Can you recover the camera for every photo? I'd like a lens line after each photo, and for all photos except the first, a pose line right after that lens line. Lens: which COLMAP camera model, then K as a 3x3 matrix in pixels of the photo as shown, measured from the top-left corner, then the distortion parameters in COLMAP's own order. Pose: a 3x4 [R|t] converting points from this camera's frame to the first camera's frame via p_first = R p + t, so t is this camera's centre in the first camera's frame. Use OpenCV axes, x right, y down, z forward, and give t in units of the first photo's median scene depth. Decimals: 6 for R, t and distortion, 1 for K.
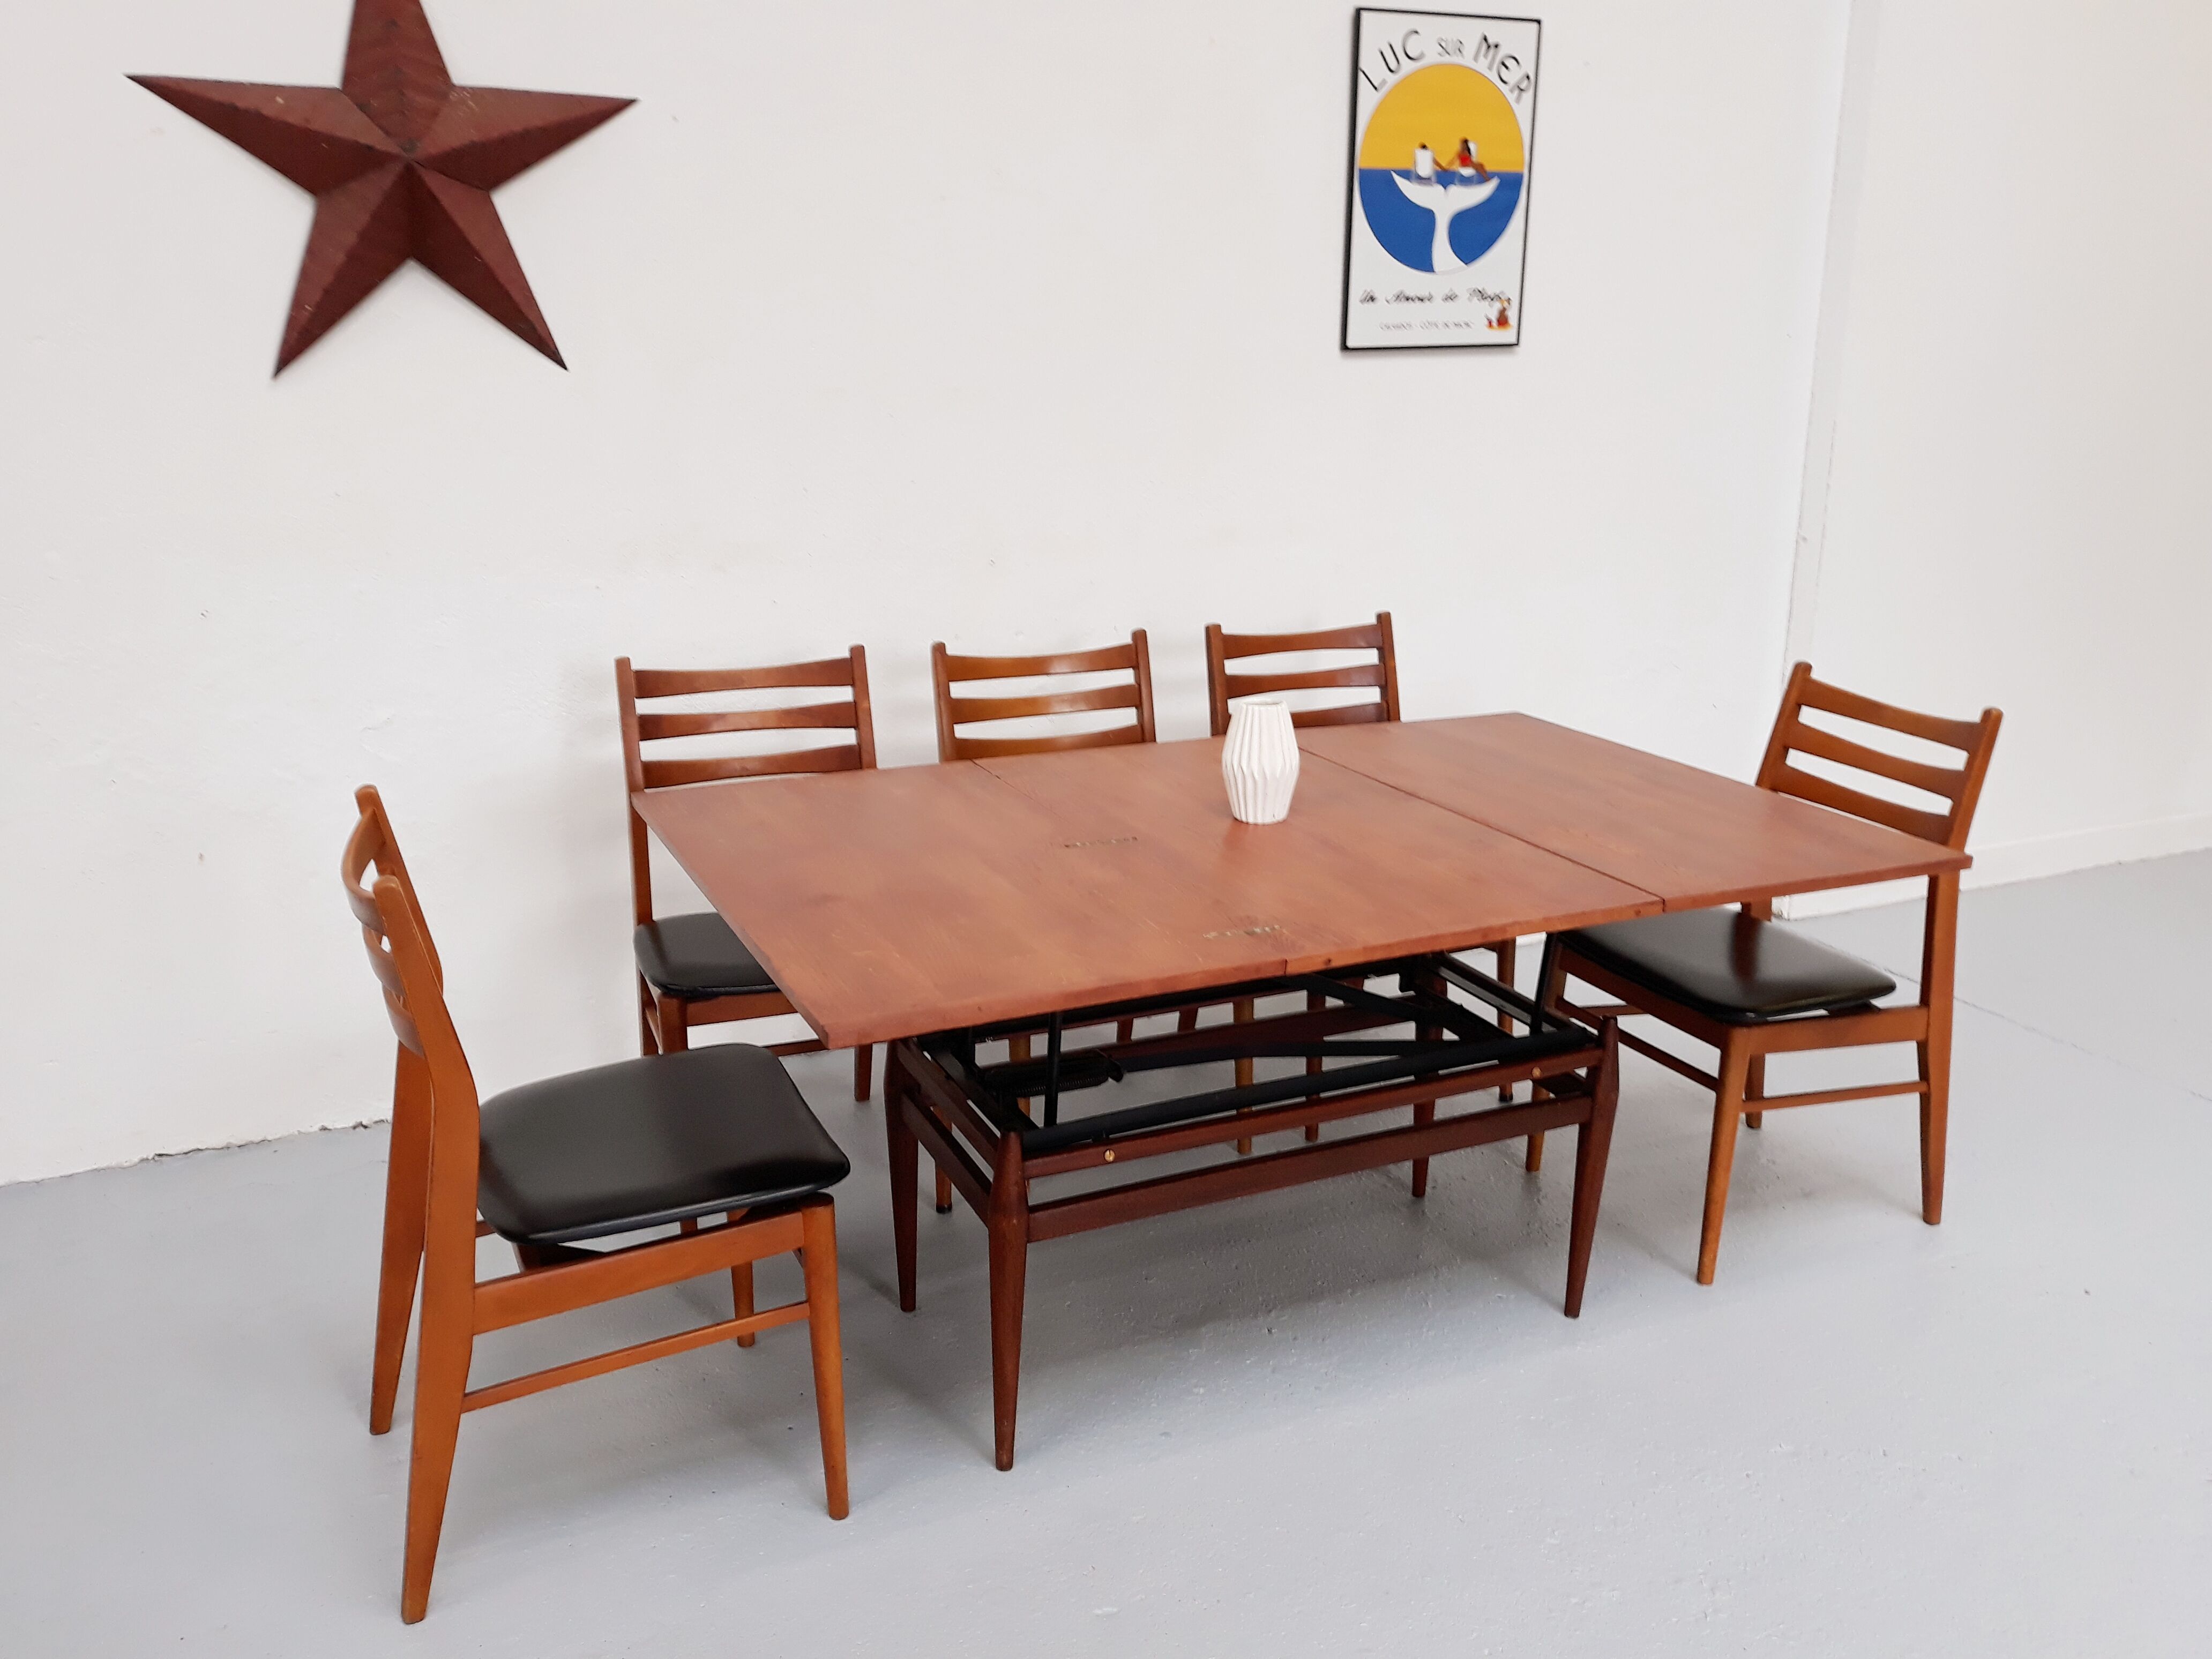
lens RADIAL K [[1849.7, 0, 1124.1], [0, 1849.7, 829.2], [0, 0, 1]] dist [0.012517, -0.064087]
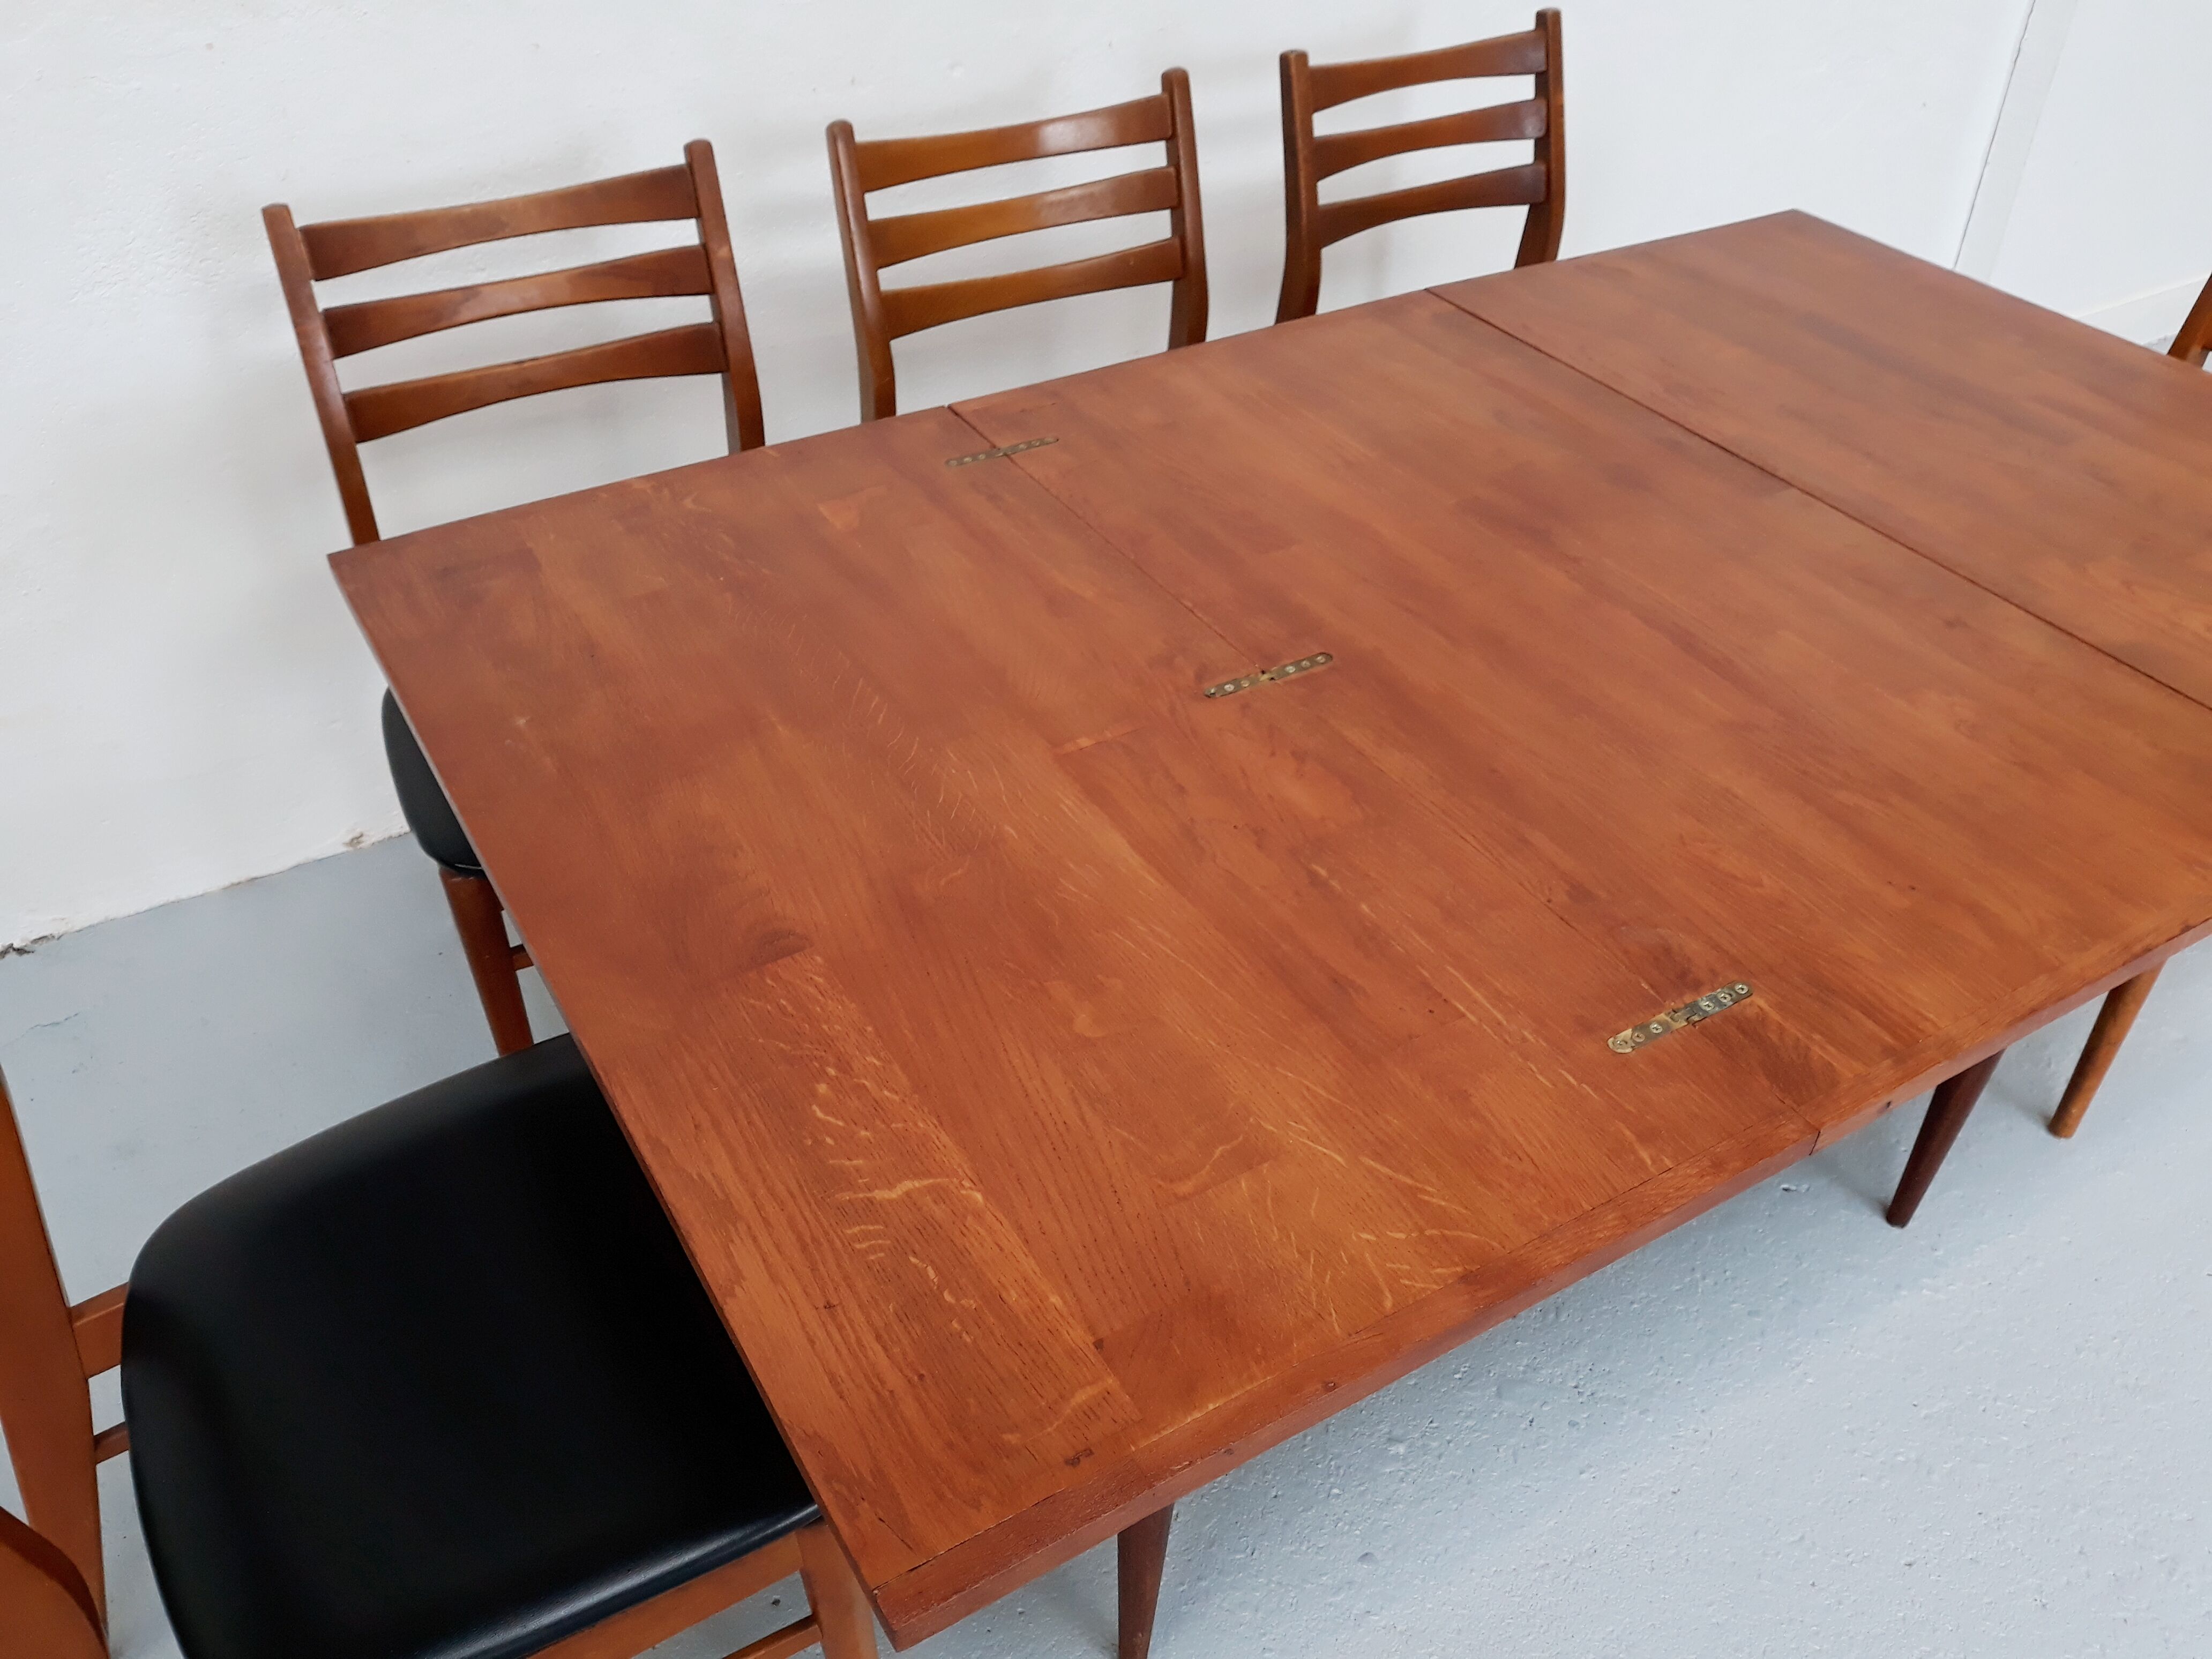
lens RADIAL K [[1849.7, 0, 1117.0], [0, 1849.7, 859.0], [0, 0, 1]] dist [0.012517, -0.064087]
pose [[0.995007, -0.062952, 0.077449, -0.078181], [0.028124, 0.921394, 0.387612, -0.117244], [-0.095762, -0.383498, 0.918563, 0.407035]]
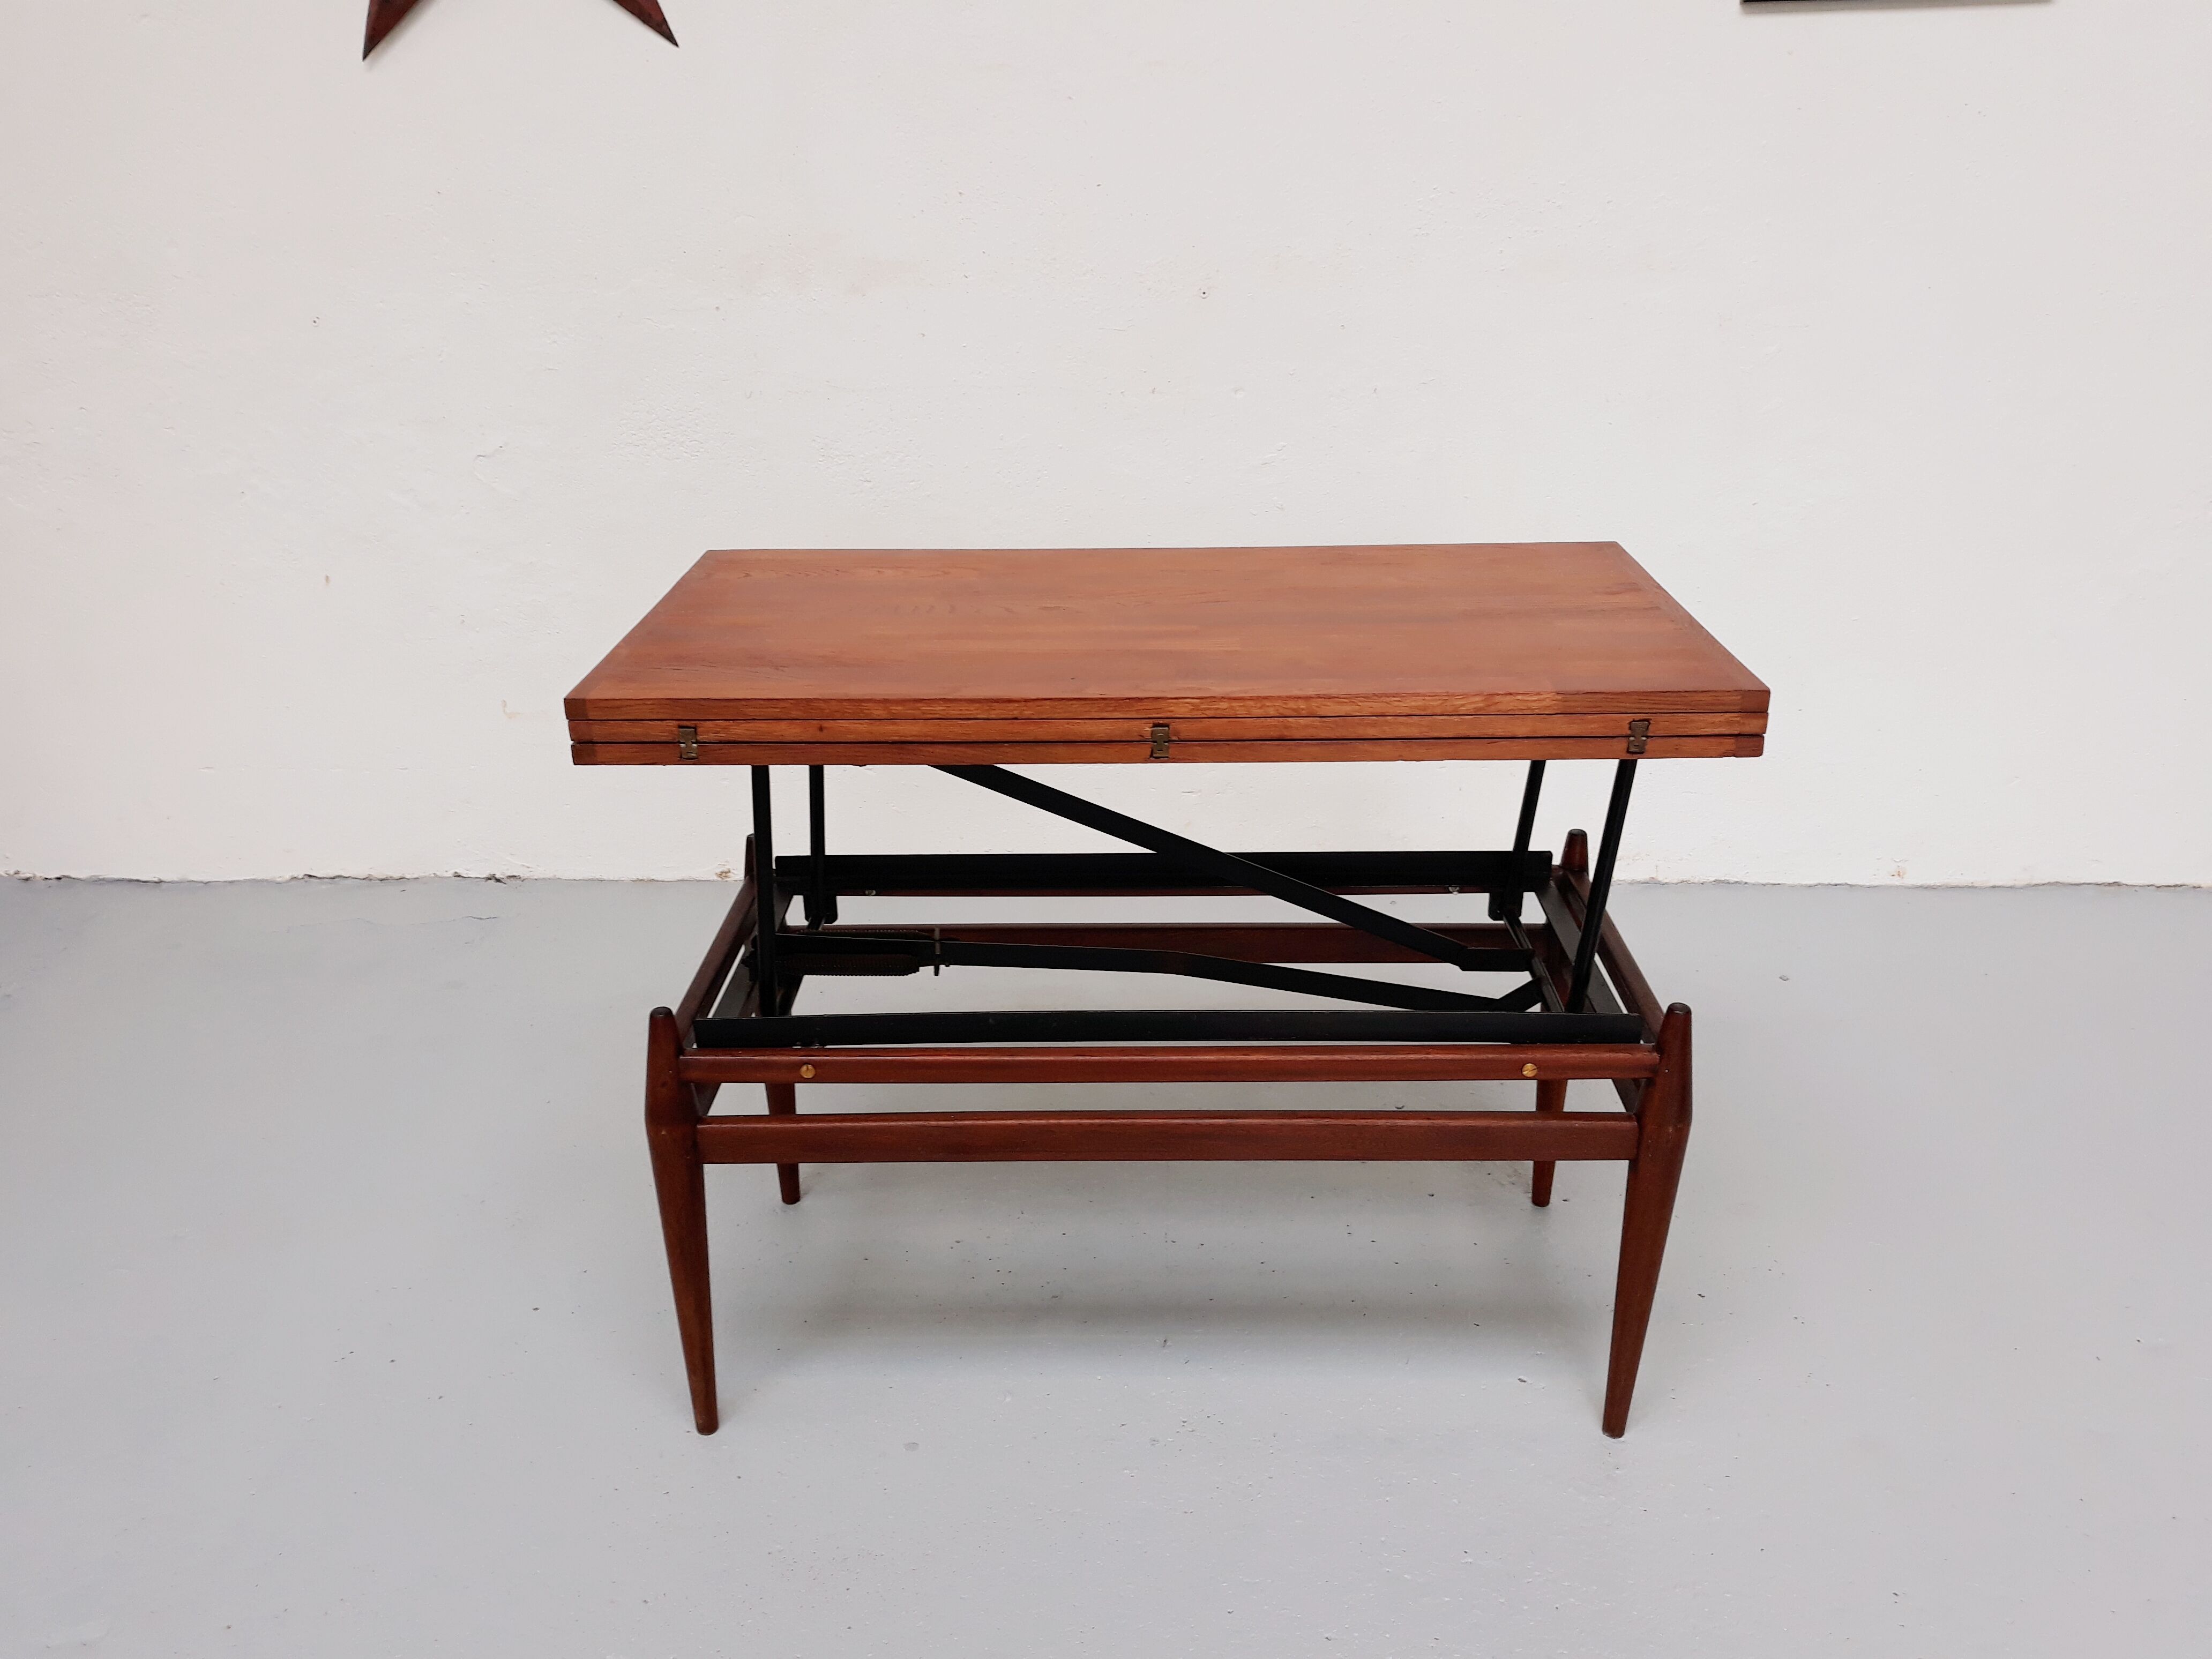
lens RADIAL K [[1849.7, 0, 1095.1], [0, 1849.7, 835.6], [0, 0, 1]] dist [0.012517, -0.064087]
pose [[0.892497, 0.144018, -0.427443, 0.294183], [-0.099450, 0.987166, 0.124955, -0.013464], [0.439953, -0.069013, 0.895365, 0.298876]]
